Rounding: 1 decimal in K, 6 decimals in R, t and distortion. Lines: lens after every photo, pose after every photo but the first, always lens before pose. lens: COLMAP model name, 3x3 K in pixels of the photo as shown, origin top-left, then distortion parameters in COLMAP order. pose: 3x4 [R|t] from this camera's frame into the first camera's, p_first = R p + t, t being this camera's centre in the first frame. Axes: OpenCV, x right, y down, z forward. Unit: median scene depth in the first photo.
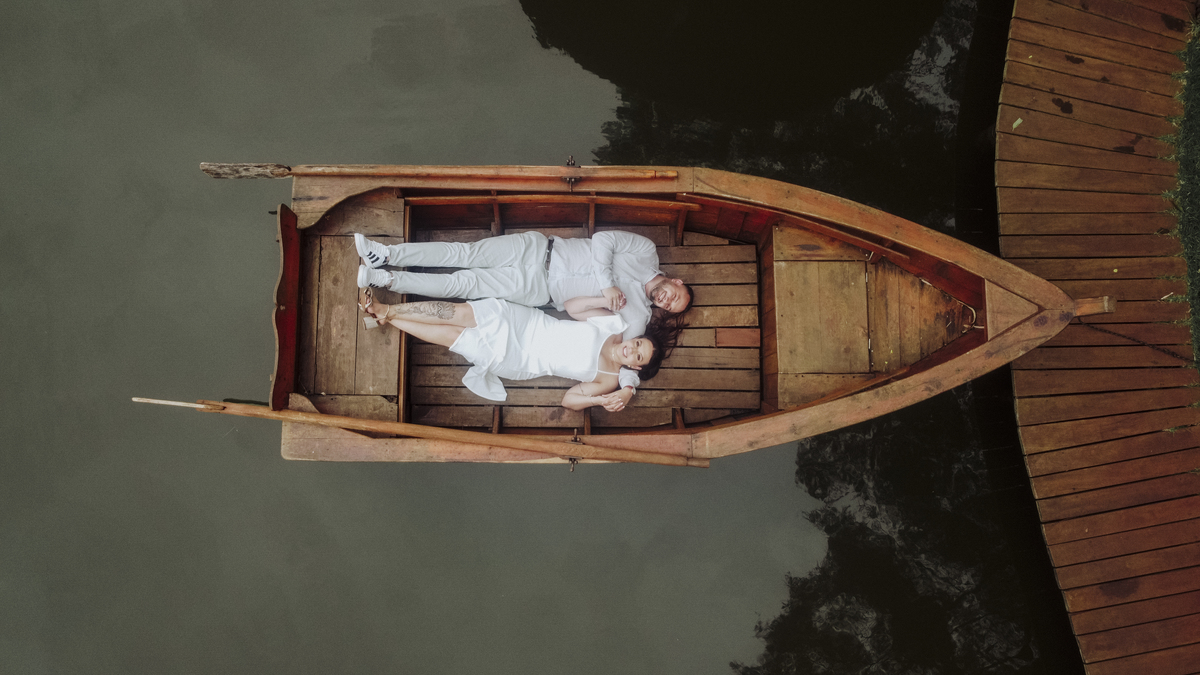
lens RADIAL K [[905.6, 0, 592.7], [0, 905.6, 339.1], [0, 0, 1]] dist [0.057515, -0.130623]
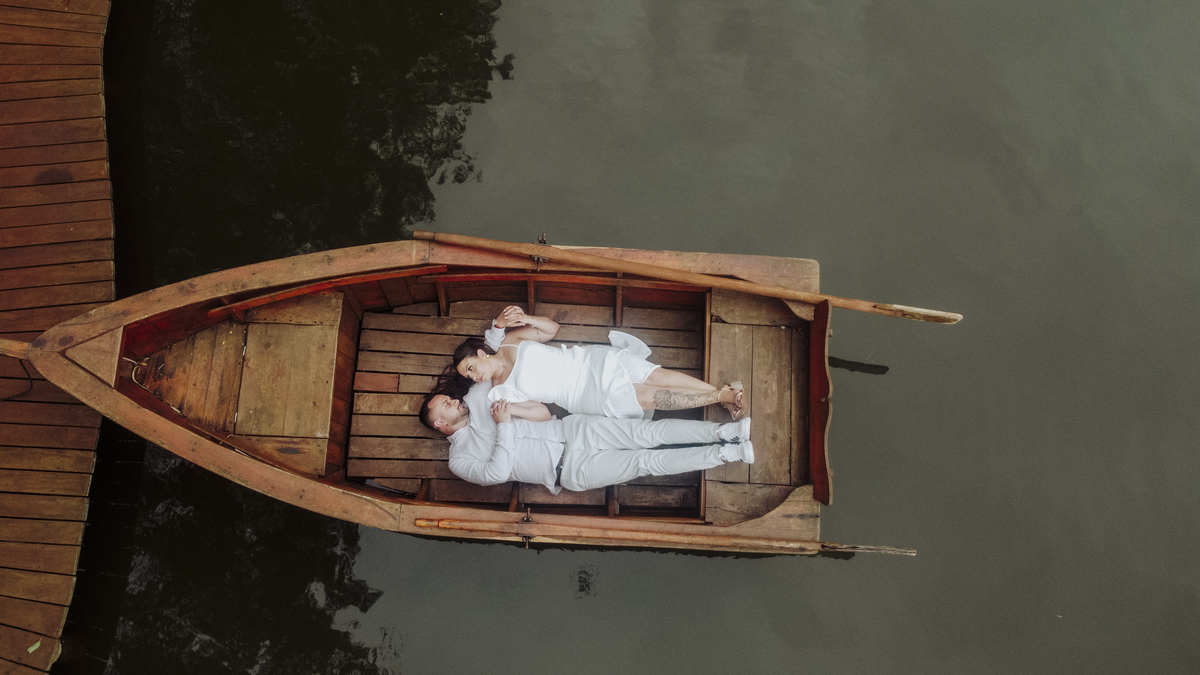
lens RADIAL K [[899.2, 0, 580.2], [0, 899.2, 337.5], [0, 0, 1]] dist [0.050976, -0.058290]
pose [[-0.998621, -0.052462, -0.001919, -0.064586], [0.048995, -0.944508, 0.324815, -0.289445], [-0.018853, 0.324273, 0.945775, 0.041571]]
